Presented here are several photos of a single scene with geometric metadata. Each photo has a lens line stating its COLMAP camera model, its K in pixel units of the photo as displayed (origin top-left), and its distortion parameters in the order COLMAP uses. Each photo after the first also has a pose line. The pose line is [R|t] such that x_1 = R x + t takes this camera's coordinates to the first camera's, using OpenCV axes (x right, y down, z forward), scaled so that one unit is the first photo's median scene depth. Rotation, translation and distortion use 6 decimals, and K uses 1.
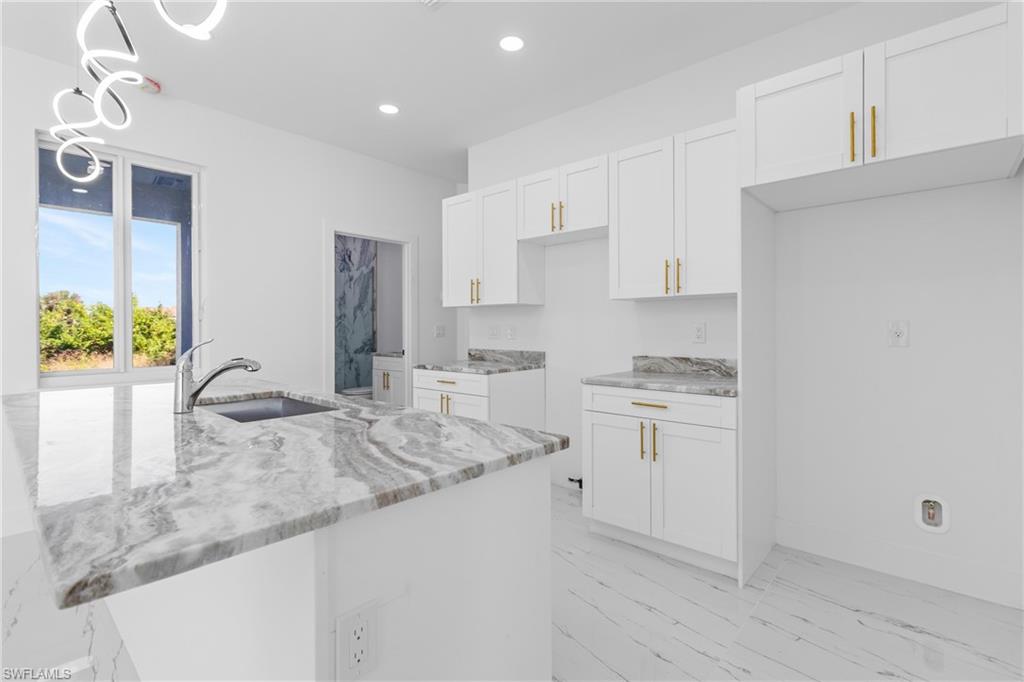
lens RADIAL K [[473.2, 0, 515.9], [0, 473.2, 325.9], [0, 0, 1]] dist [0.003371, 0.001412]
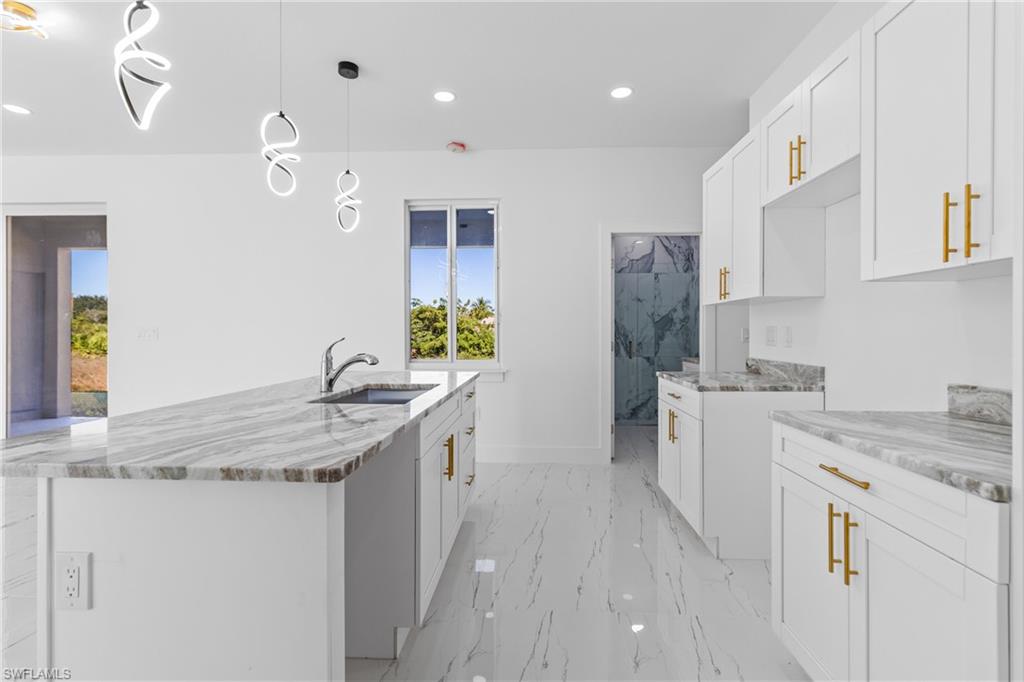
lens RADIAL K [[473.2, 0, 516.2], [0, 473.2, 331.1], [0, 0, 1]] dist [0.003371, 0.001412]
pose [[0.630176, 0.003500, -0.776445, 0.329290], [0.000420, 0.999988, 0.004849, 0.000971], [0.776452, -0.003382, 0.630167, 0.267448]]
